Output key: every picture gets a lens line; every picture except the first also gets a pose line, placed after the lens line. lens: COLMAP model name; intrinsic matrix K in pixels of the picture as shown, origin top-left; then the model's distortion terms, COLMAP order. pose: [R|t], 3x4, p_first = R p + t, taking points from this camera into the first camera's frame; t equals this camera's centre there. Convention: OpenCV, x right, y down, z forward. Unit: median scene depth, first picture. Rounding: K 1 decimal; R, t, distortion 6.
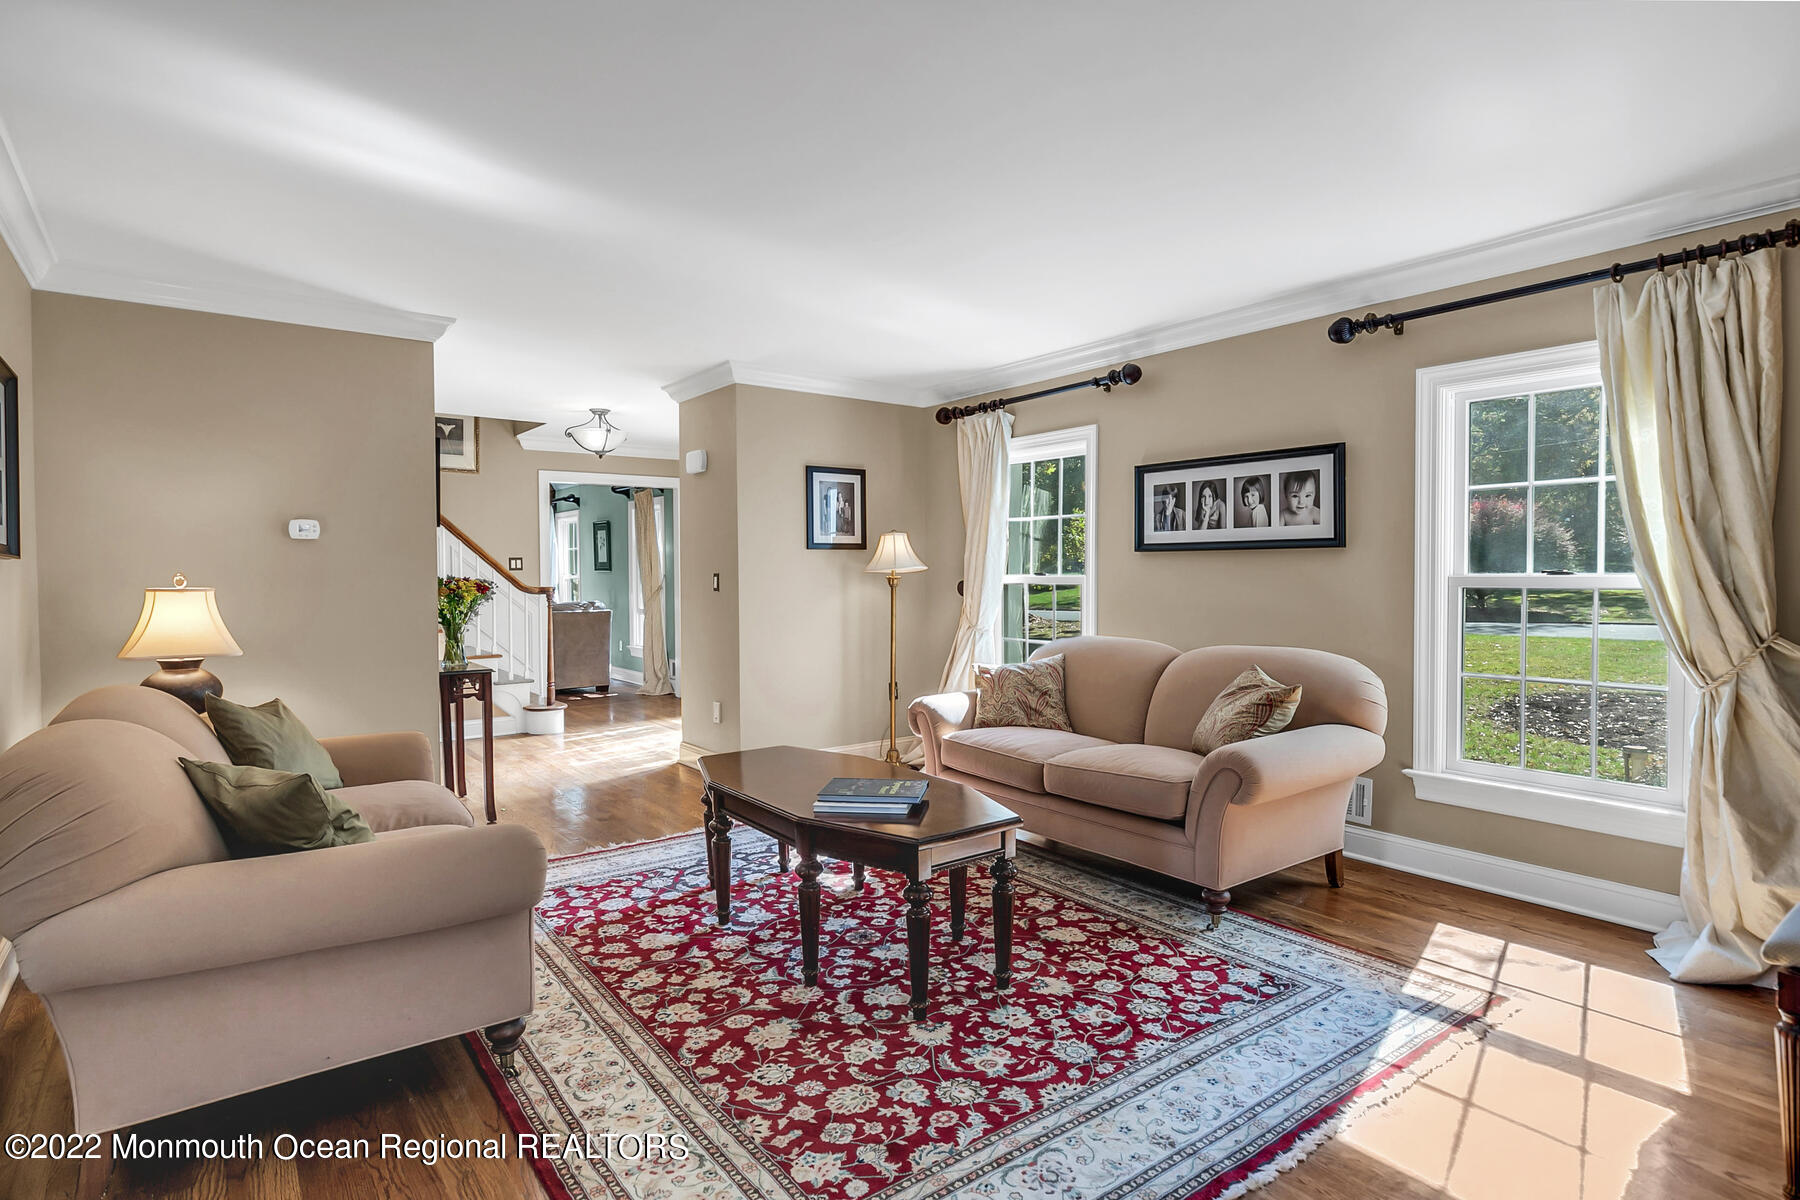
lens RADIAL K [[942.7, 0, 902.2], [0, 942.7, 599.3], [0, 0, 1]] dist [-0.004015, 0.001246]
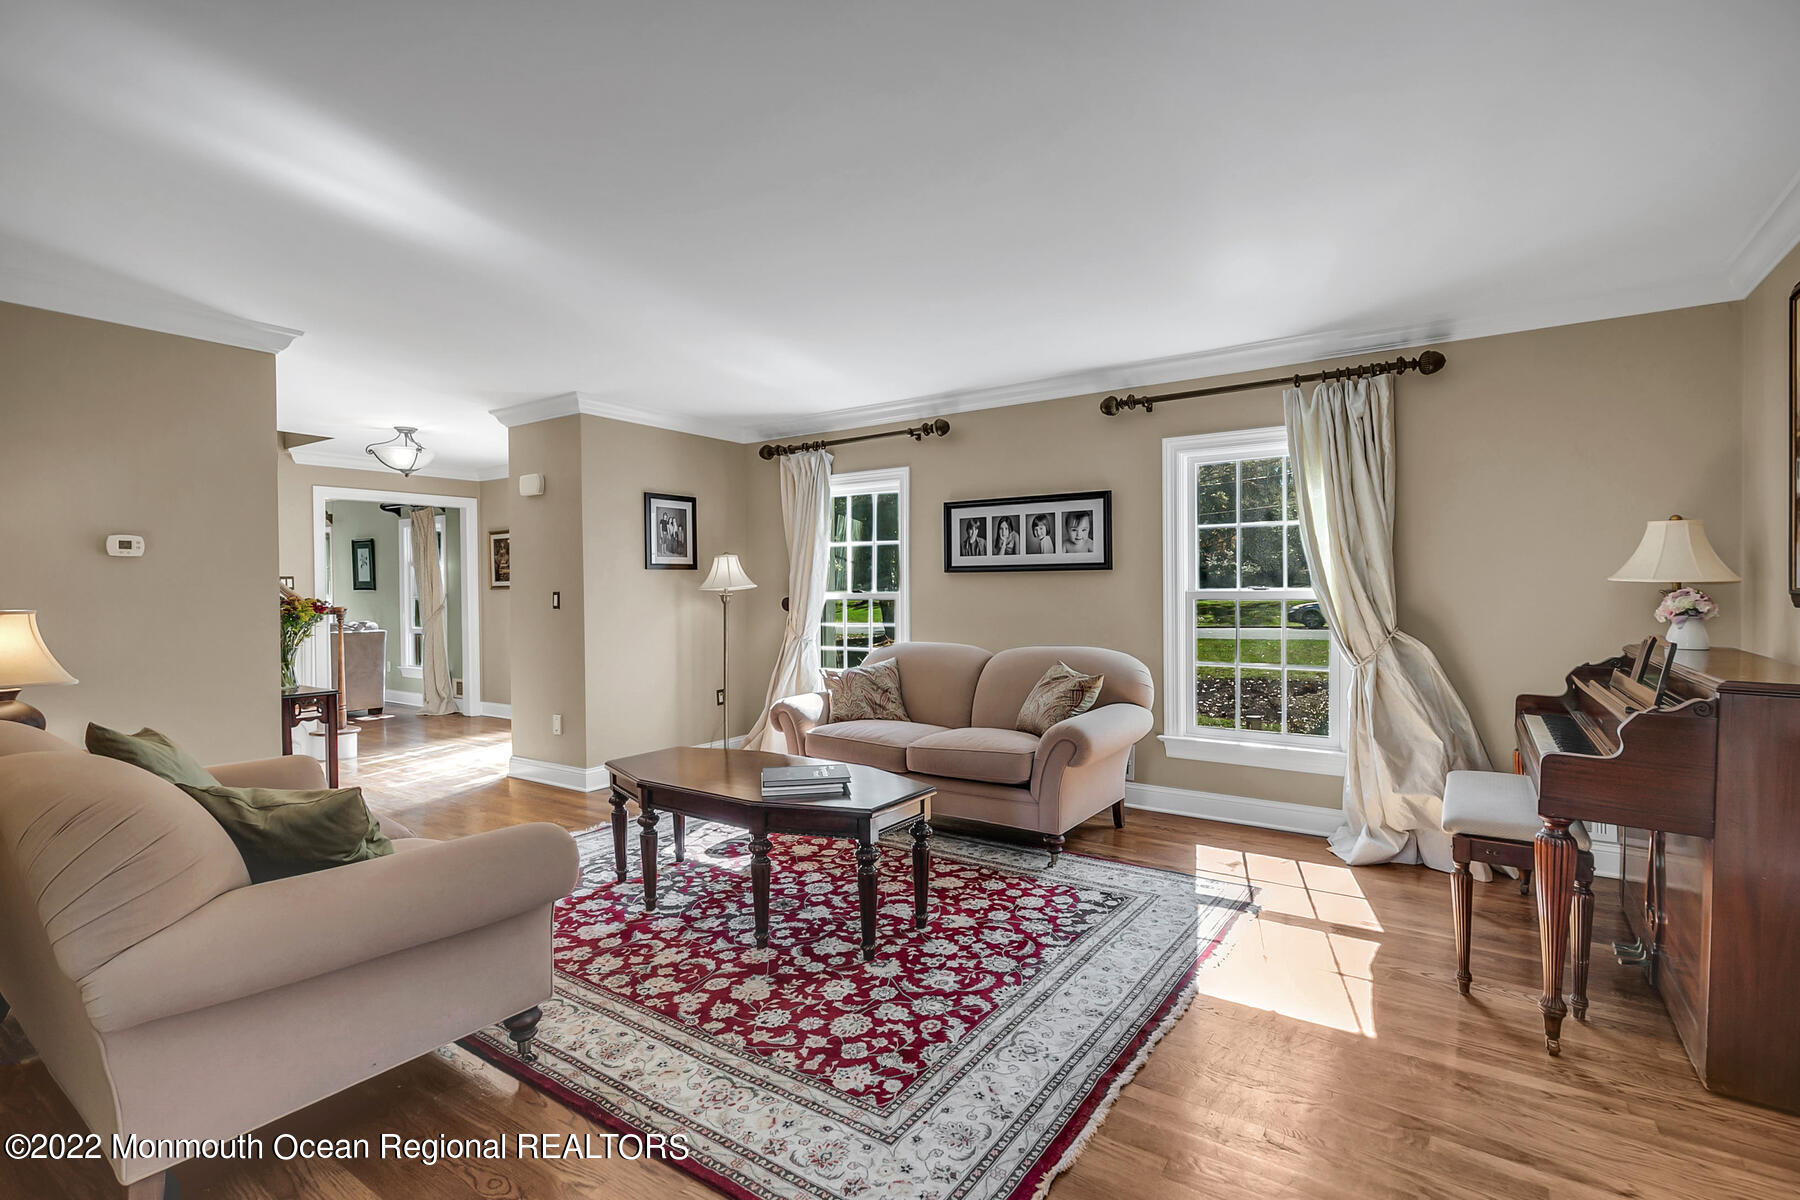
lens RADIAL K [[852.8, 0, 914.4], [0, 852.8, 601.7], [0, 0, 1]] dist [0.006426, -0.001327]
pose [[0.947581, -0.007945, 0.319417, -0.195276], [0.012873, 0.999828, -0.013319, 0.001867], [-0.319256, 0.016732, 0.947521, -0.045097]]
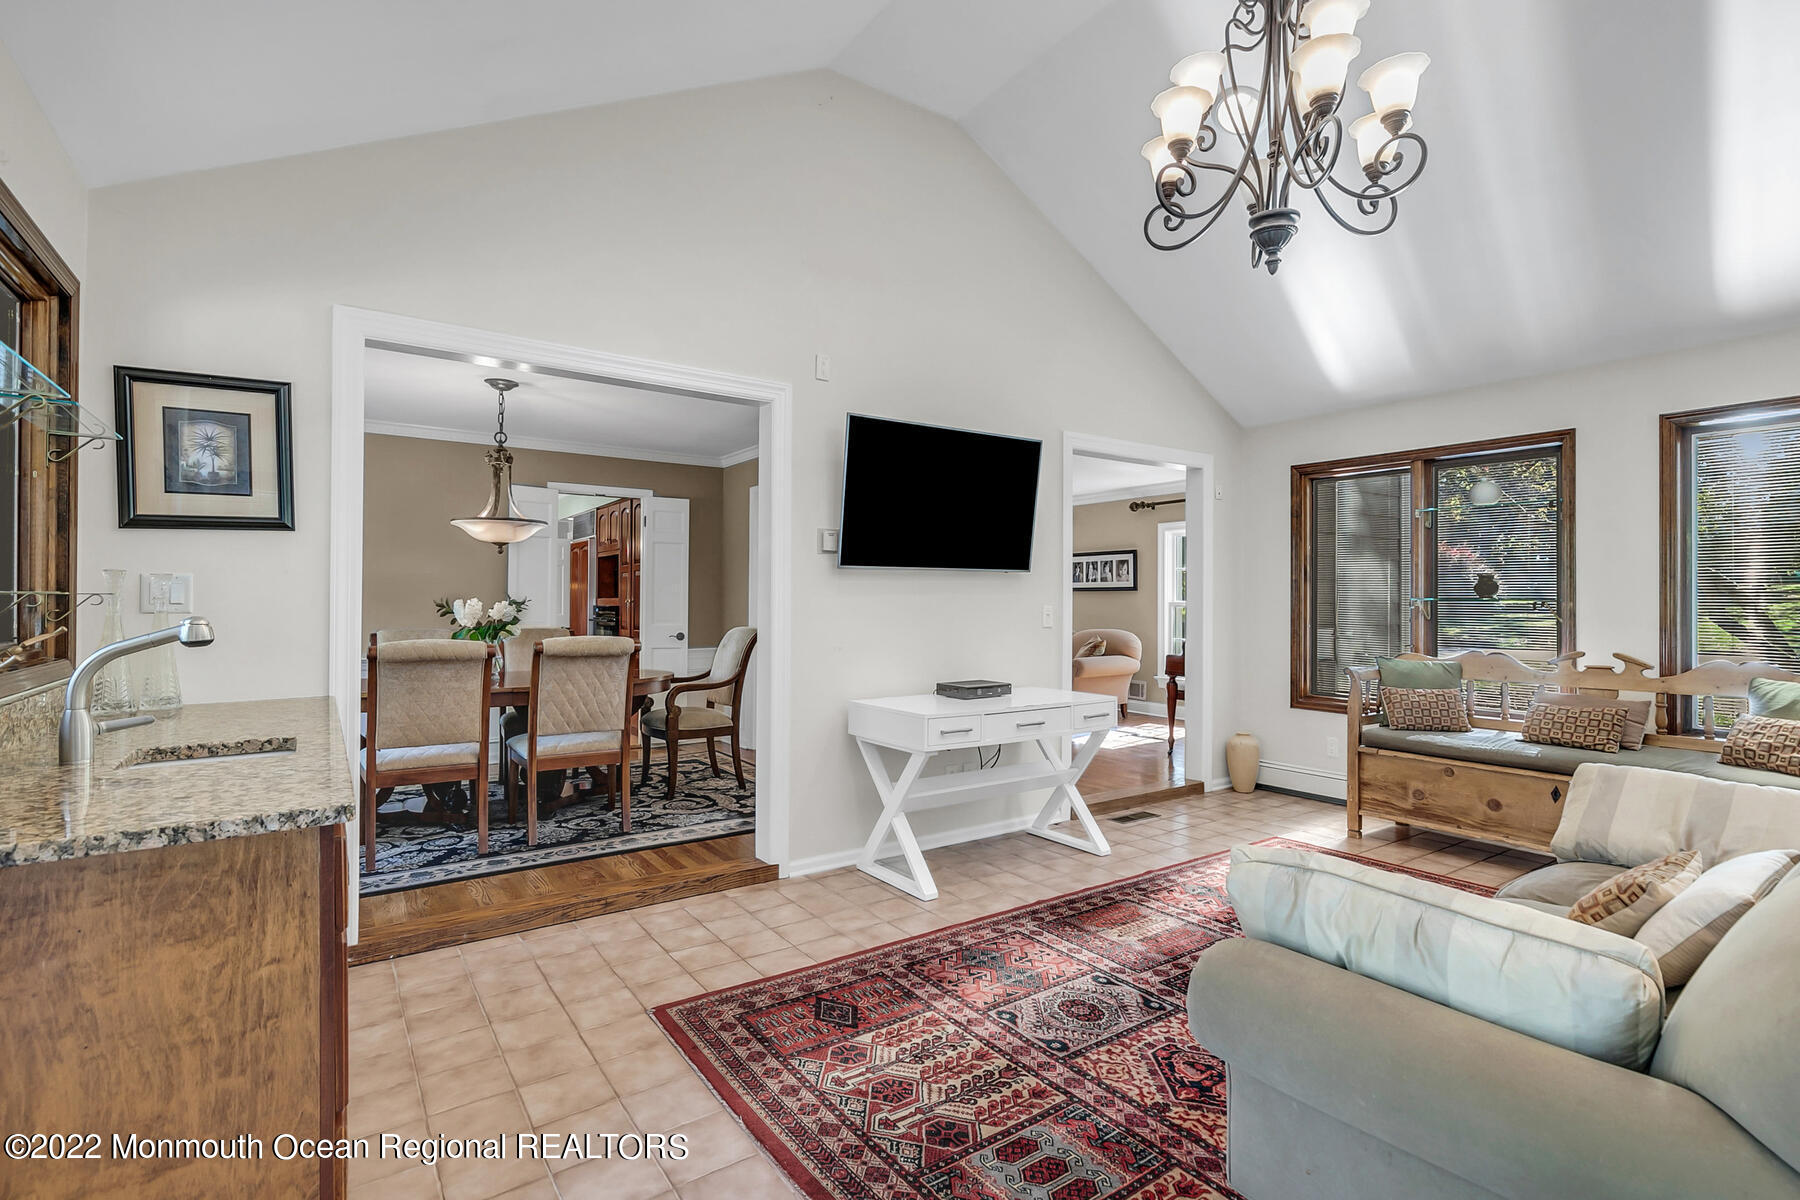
lens RADIAL K [[852.8, 0, 891.2], [0, 852.8, 594.6], [0, 0, 1]] dist [0.006426, -0.001327]
pose [[0.997796, 0.007402, -0.065943, -0.046975], [-0.009852, 0.999270, -0.036897, 0.053221], [0.065621, 0.037466, 0.997141, -1.511053]]
